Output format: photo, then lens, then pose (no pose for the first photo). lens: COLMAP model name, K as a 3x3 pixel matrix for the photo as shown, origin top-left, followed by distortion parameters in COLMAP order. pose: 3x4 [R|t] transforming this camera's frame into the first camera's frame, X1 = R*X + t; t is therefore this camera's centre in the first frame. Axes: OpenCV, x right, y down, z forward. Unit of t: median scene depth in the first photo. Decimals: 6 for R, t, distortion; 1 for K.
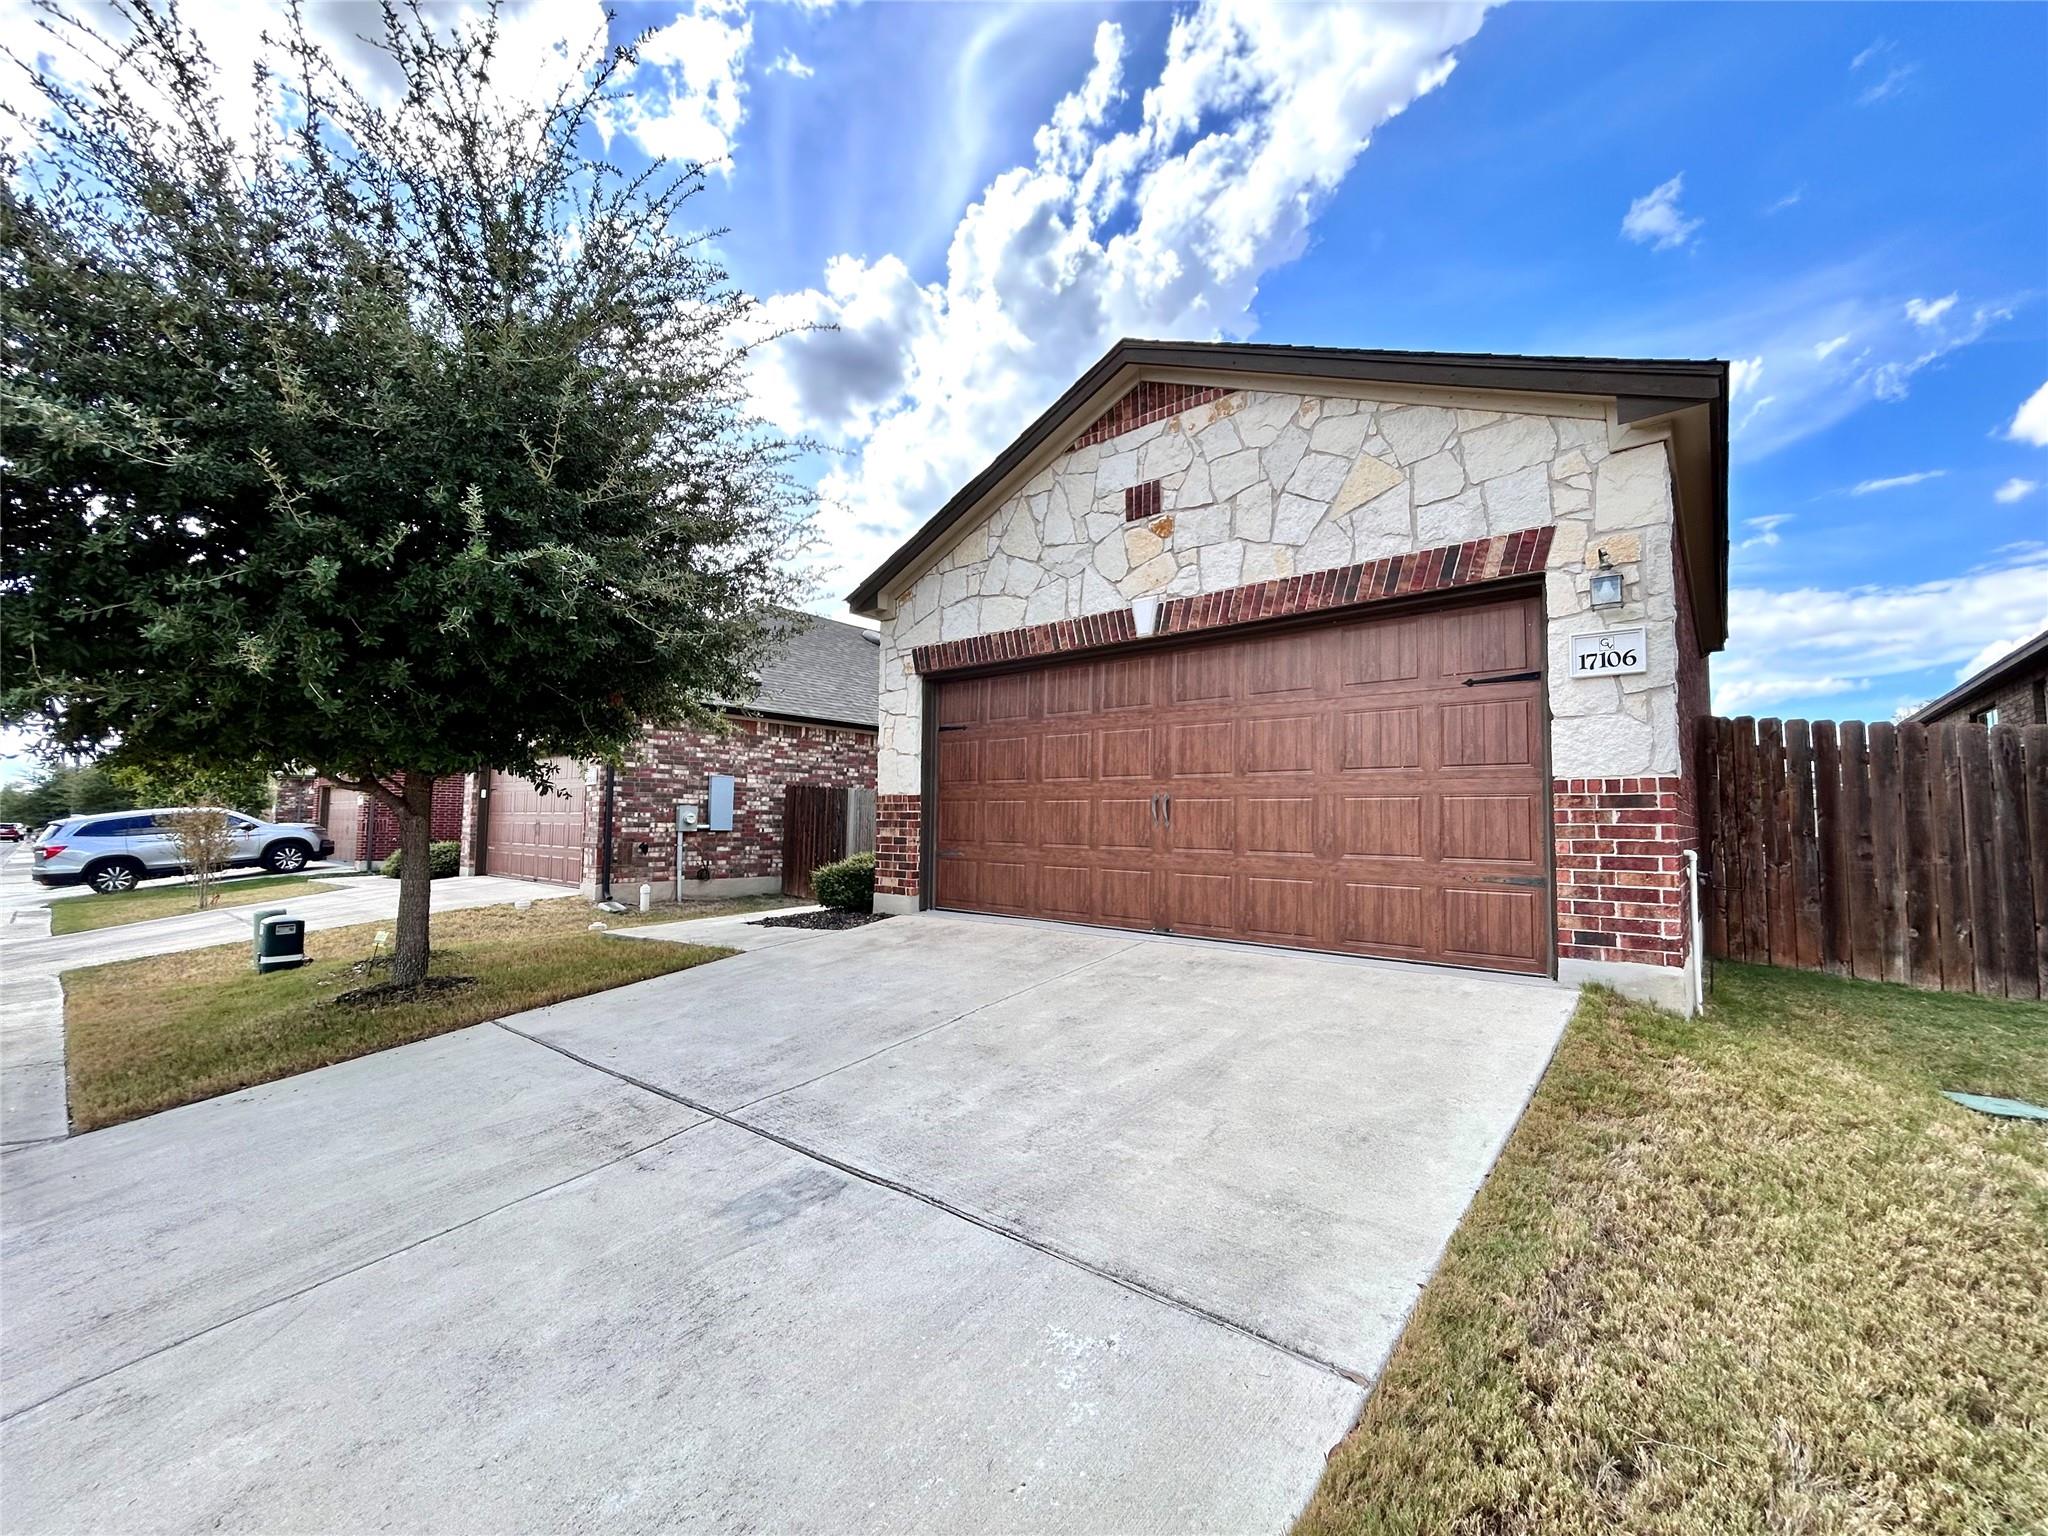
lens RADIAL K [[826.2, 0, 1025.7], [0, 826.2, 768.0], [0, 0, 1]] dist [-0.000958, 0.000014]
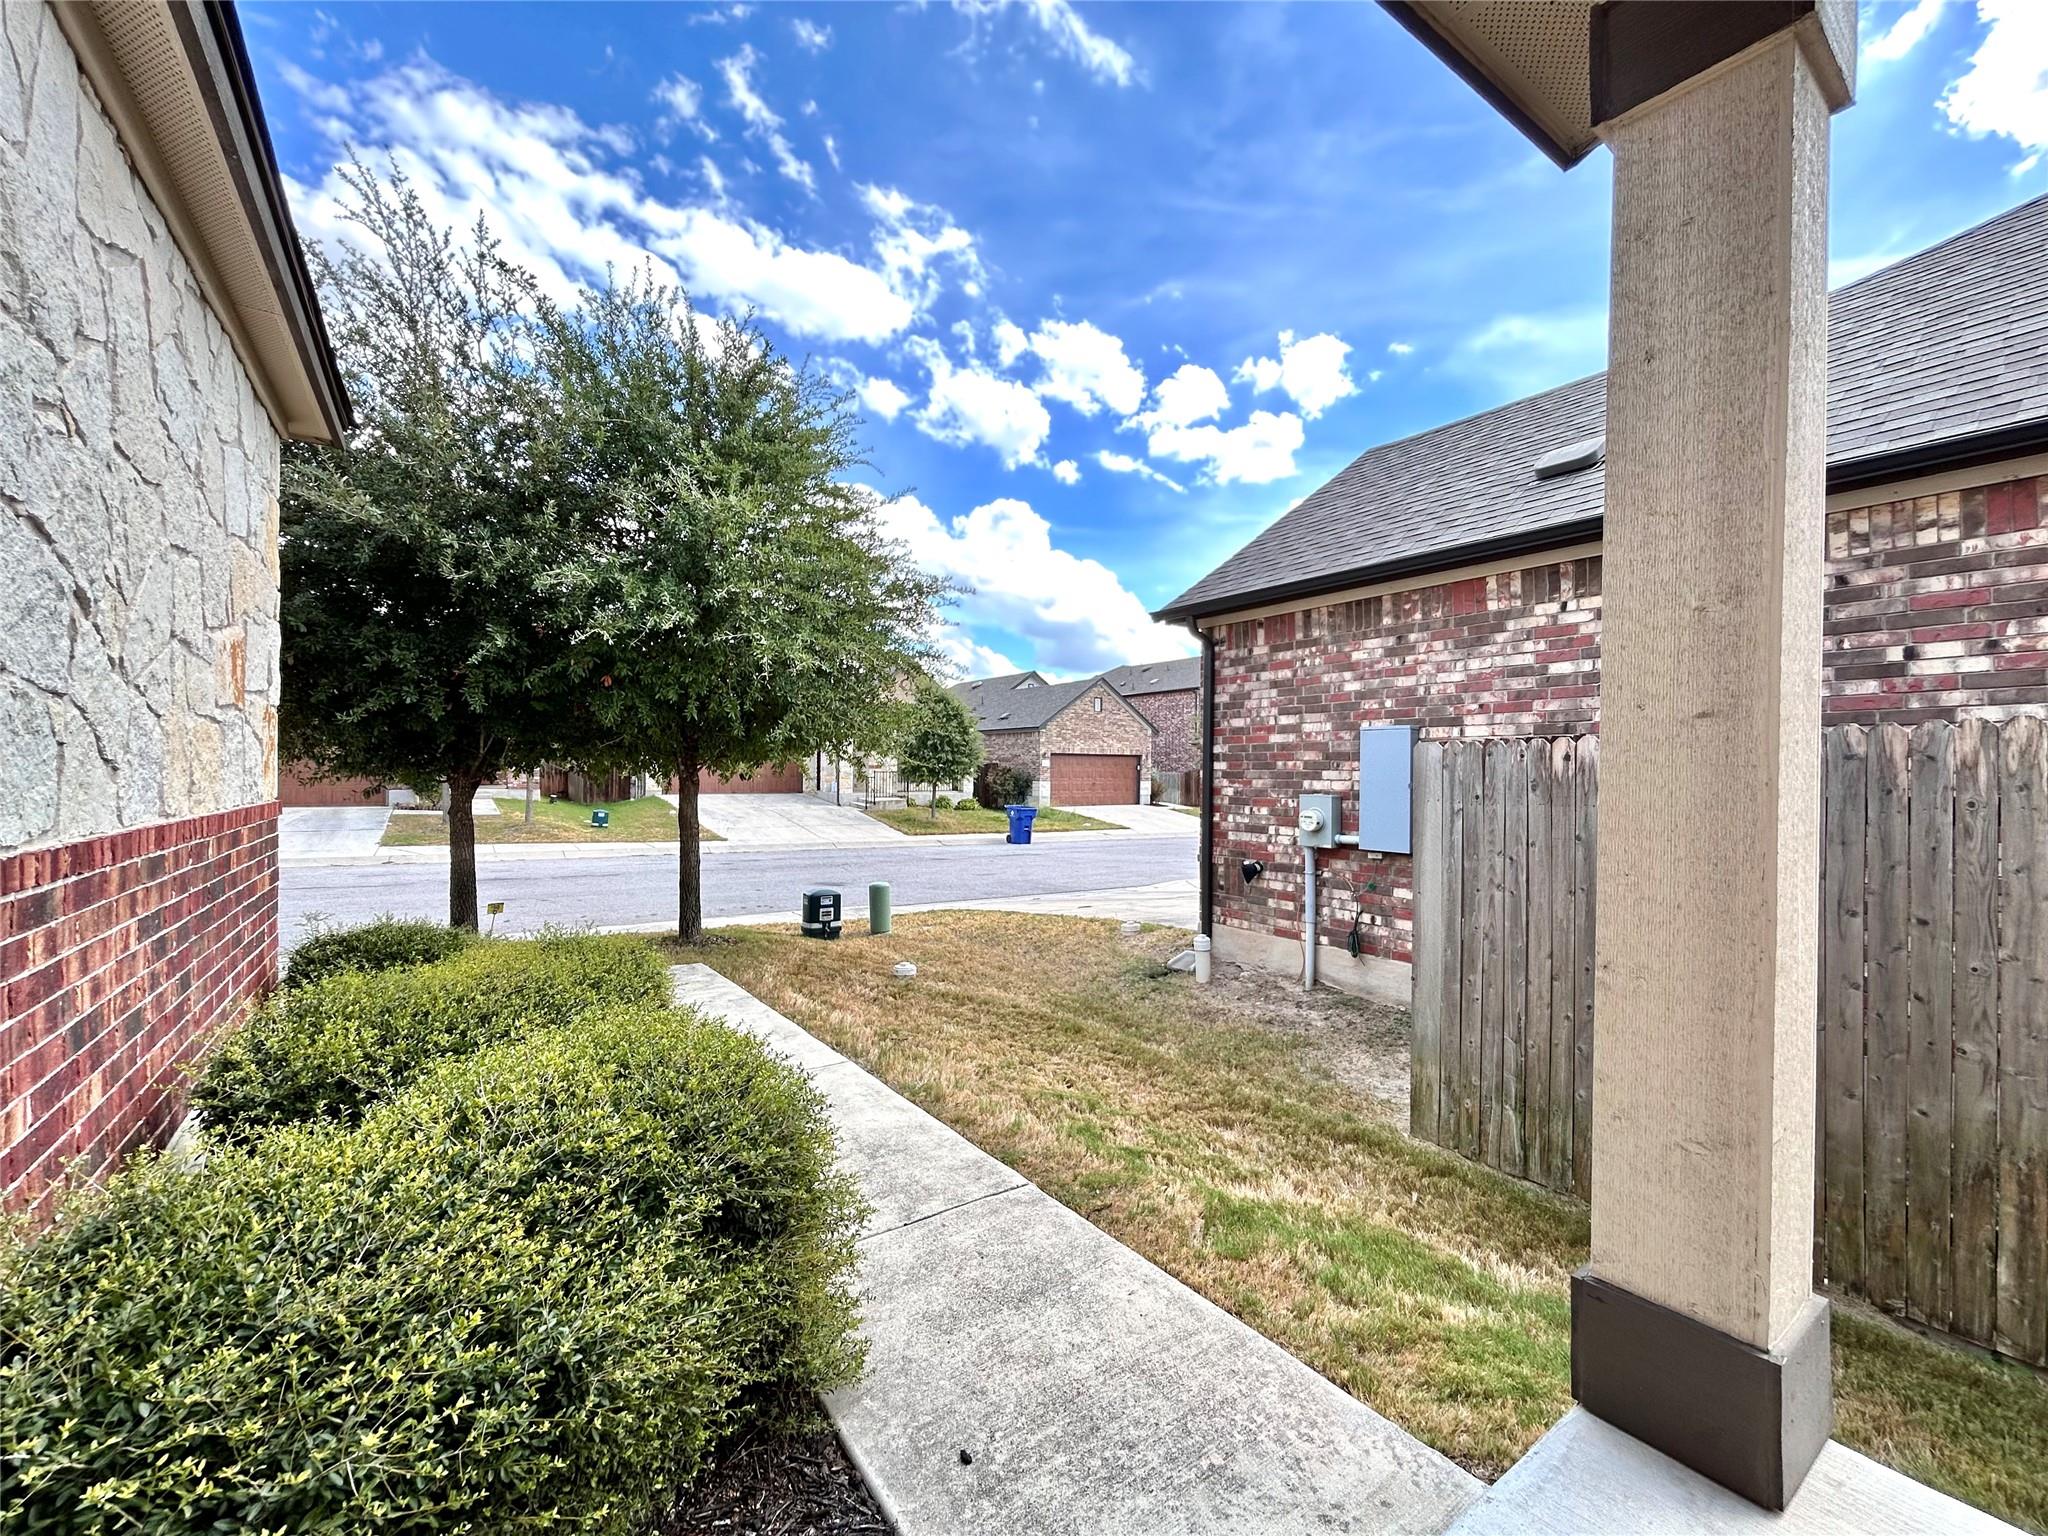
lens RADIAL K [[826.2, 0, 1022.8], [0, 826.2, 771.9], [0, 0, 1]] dist [-0.000958, 0.000014]
pose [[-0.269205, -0.016667, -0.962939, 0.227748], [0.049318, 0.998300, -0.031067, 0.080580], [0.961819, -0.055853, -0.267925, 2.003710]]
